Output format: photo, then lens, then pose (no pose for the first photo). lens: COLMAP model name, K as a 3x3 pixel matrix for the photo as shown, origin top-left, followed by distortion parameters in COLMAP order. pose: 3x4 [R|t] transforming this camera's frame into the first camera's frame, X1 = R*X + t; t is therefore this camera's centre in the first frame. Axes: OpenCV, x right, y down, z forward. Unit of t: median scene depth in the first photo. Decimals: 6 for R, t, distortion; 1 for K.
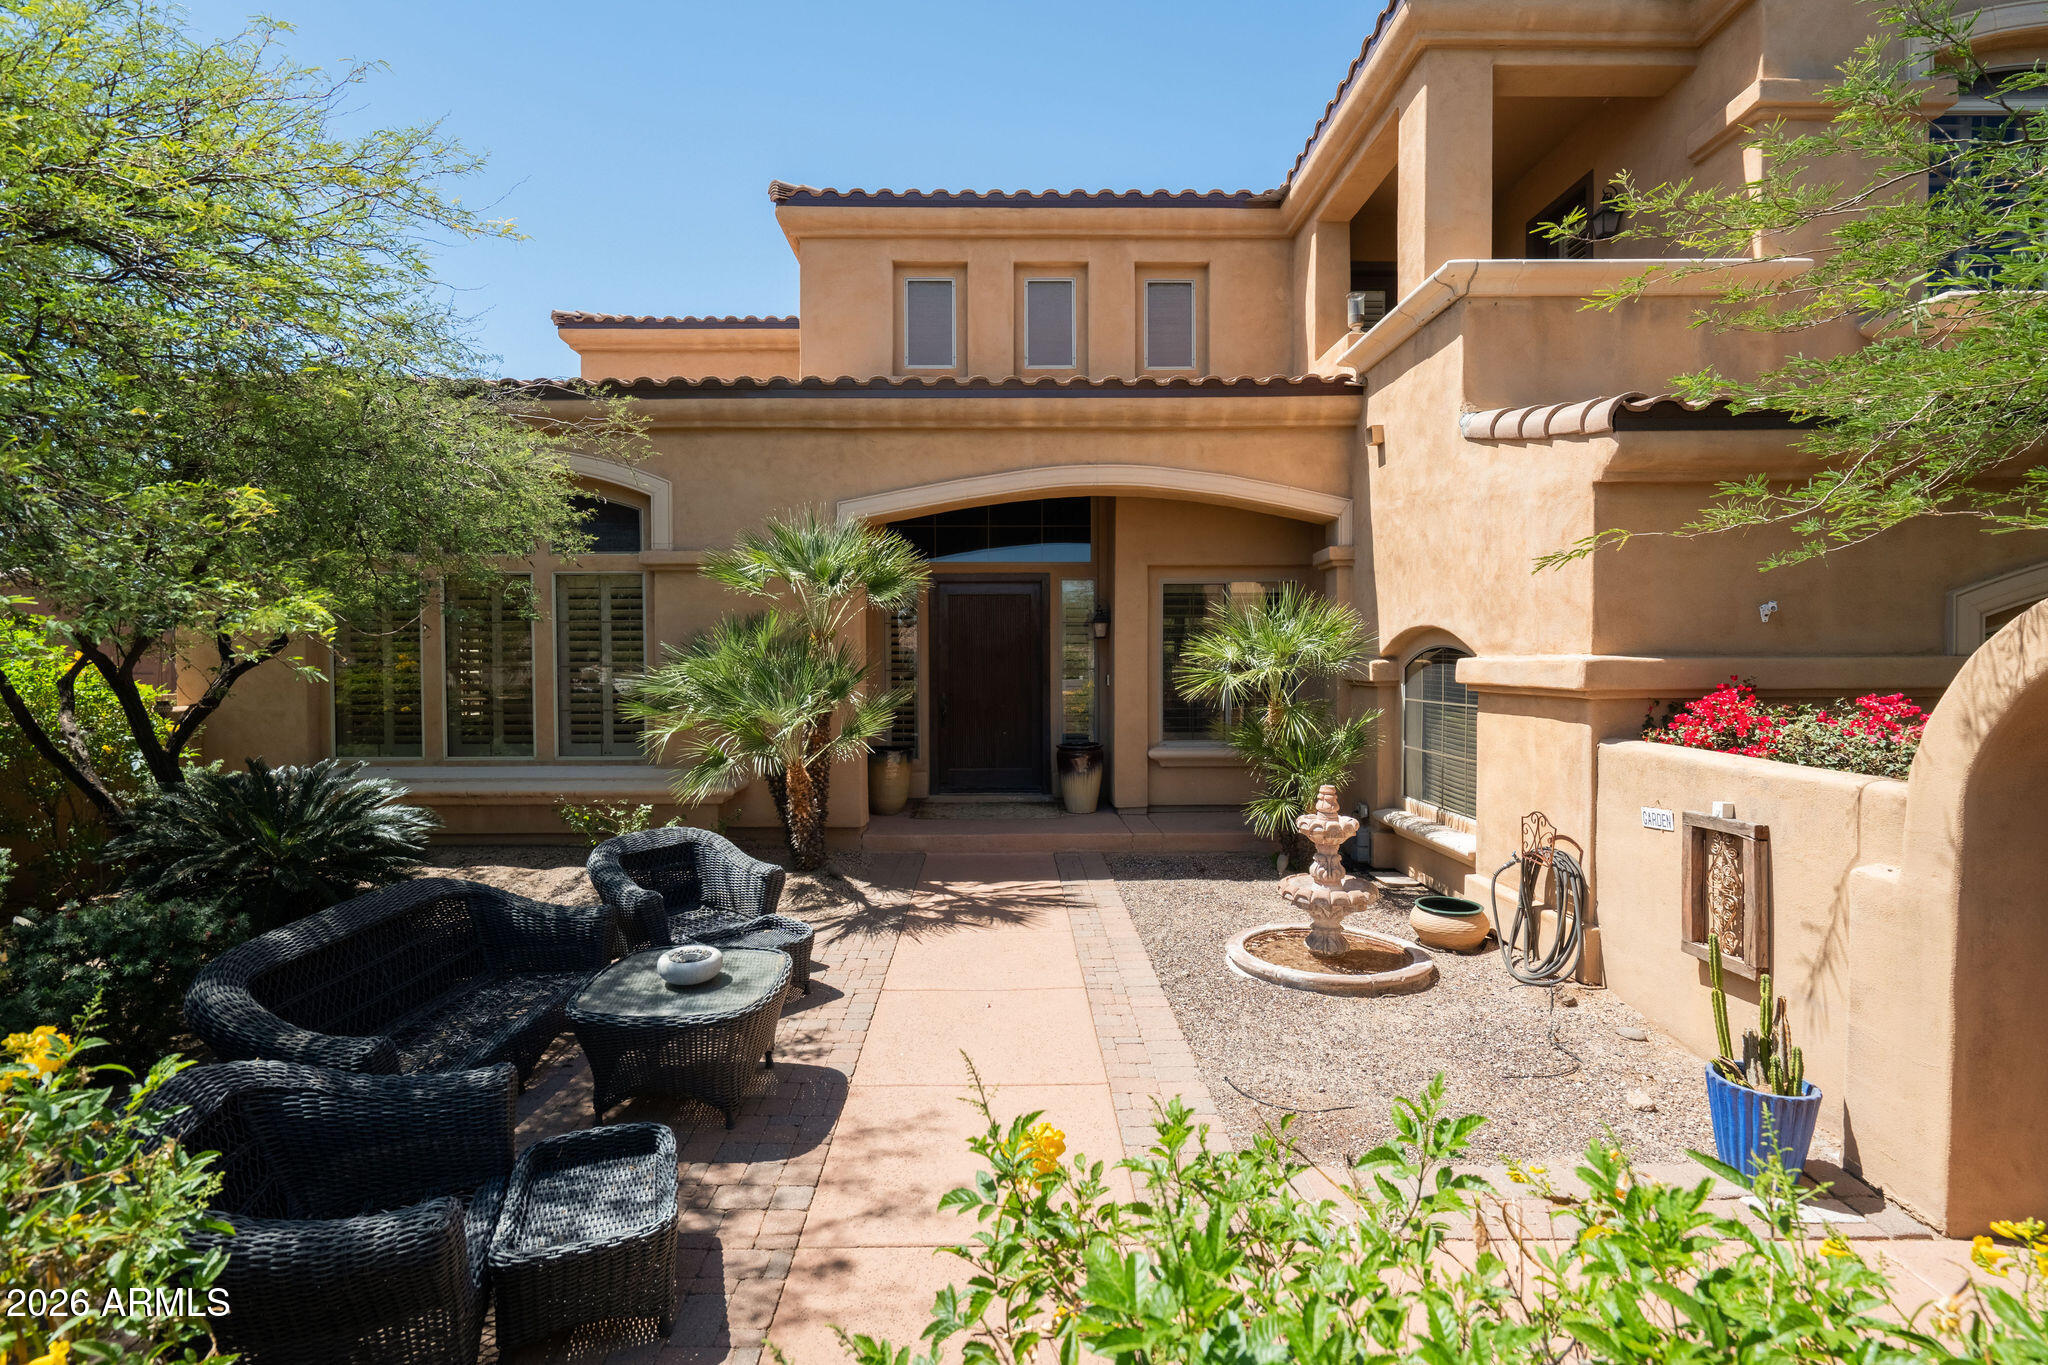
lens RADIAL K [[928.2, 0, 1018.0], [0, 928.2, 667.3], [0, 0, 1]] dist [-0.003320, 0.000268]
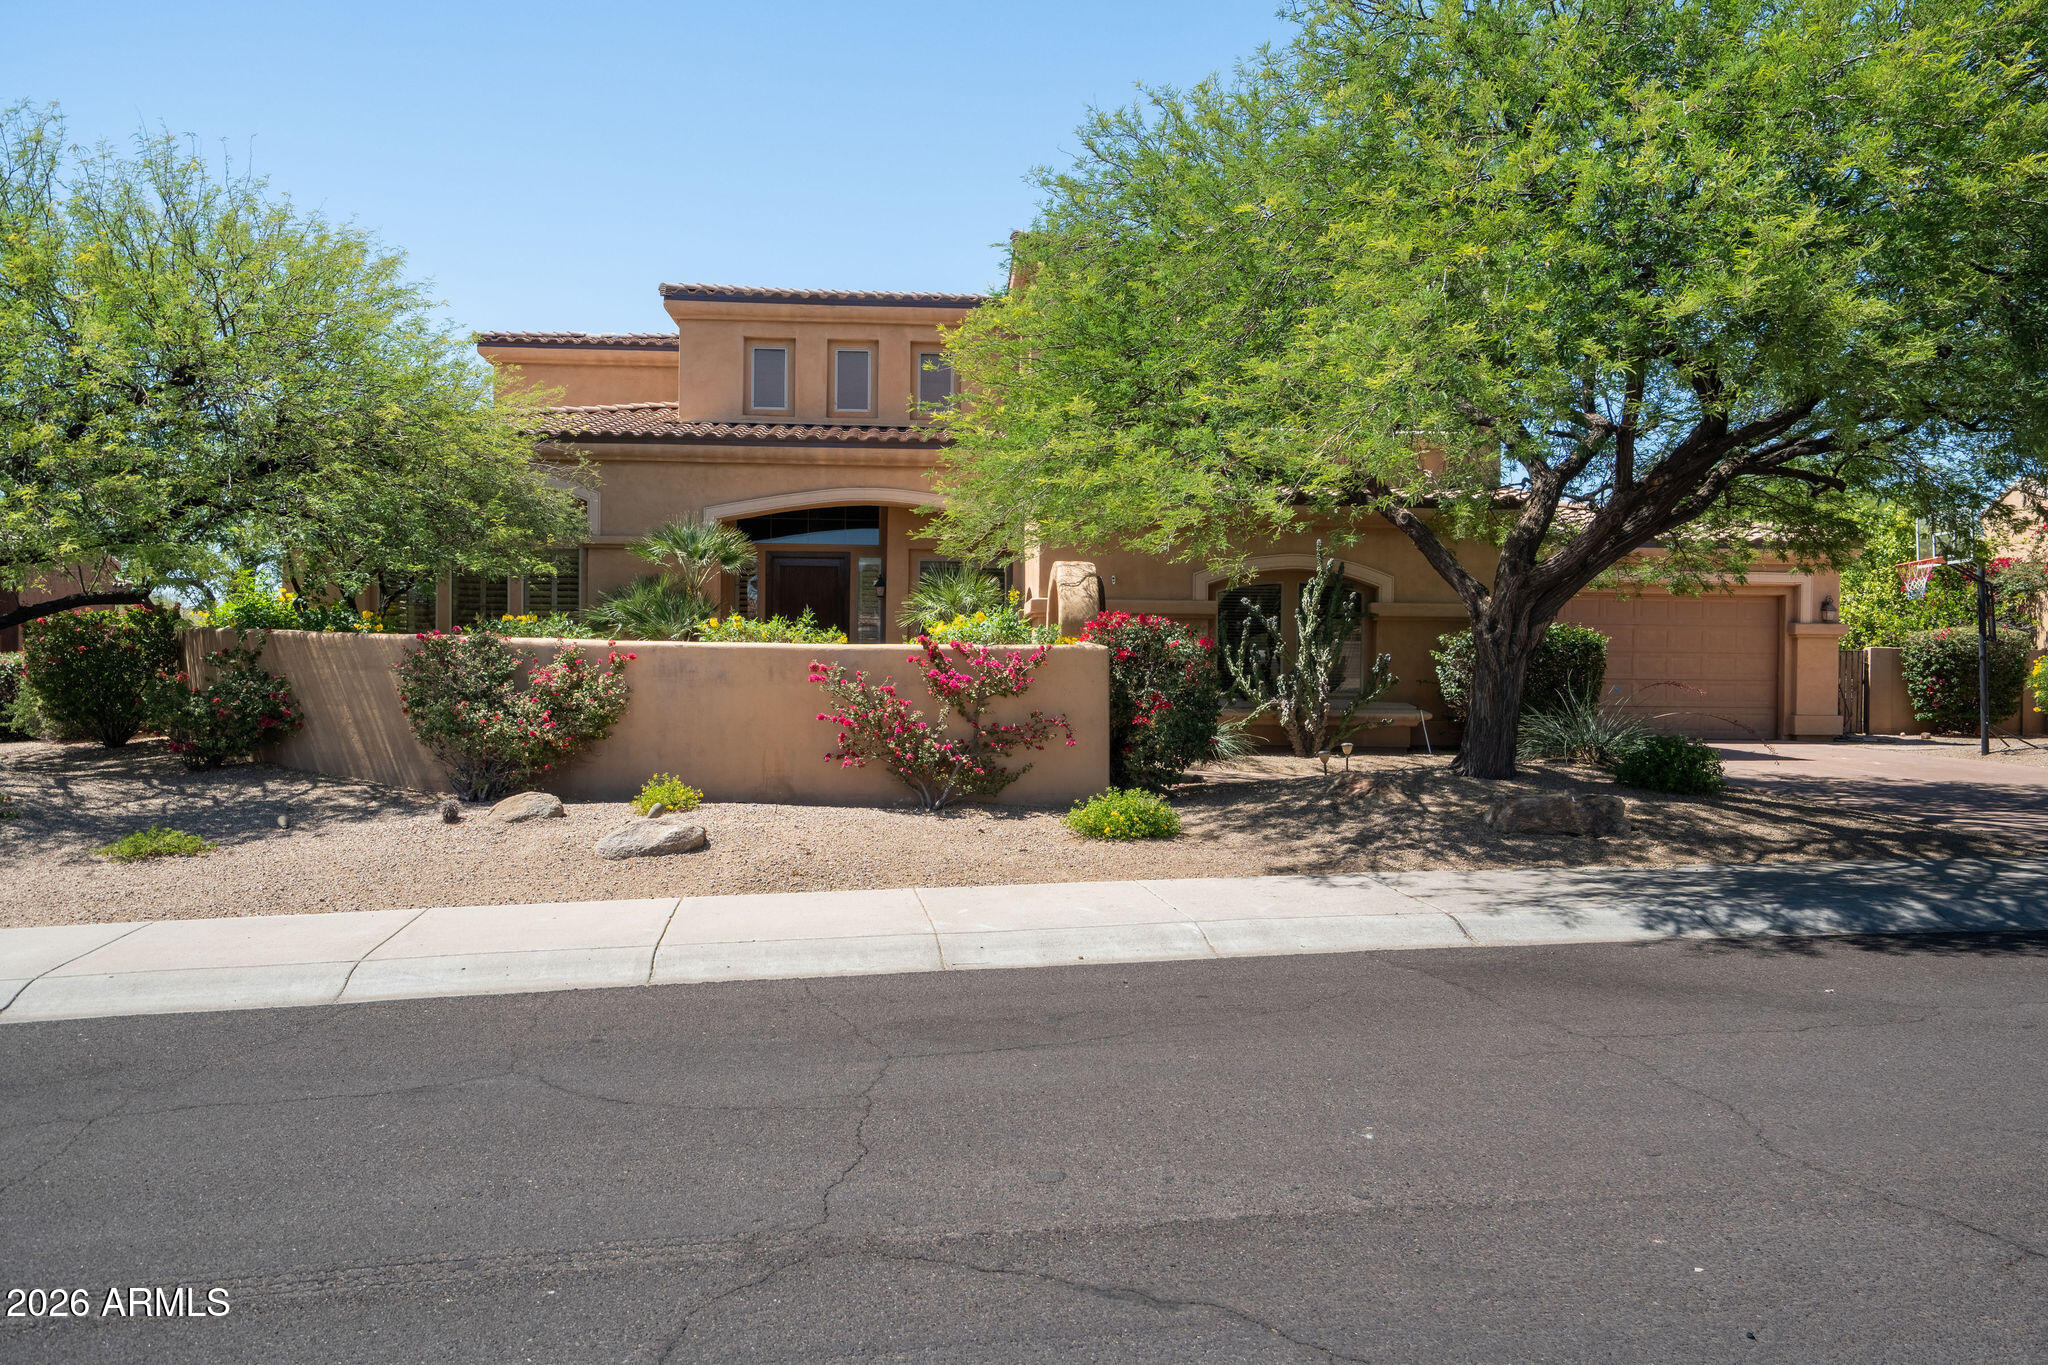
lens RADIAL K [[1341.7, 0, 1030.1], [0, 1341.7, 681.6], [0, 0, 1]] dist [0.007293, 0.000114]
pose [[0.998589, 0.013250, 0.051429, 0.260558], [-0.013552, 0.999893, 0.005532, 0.106911], [-0.051350, -0.006221, 0.998661, -1.388439]]
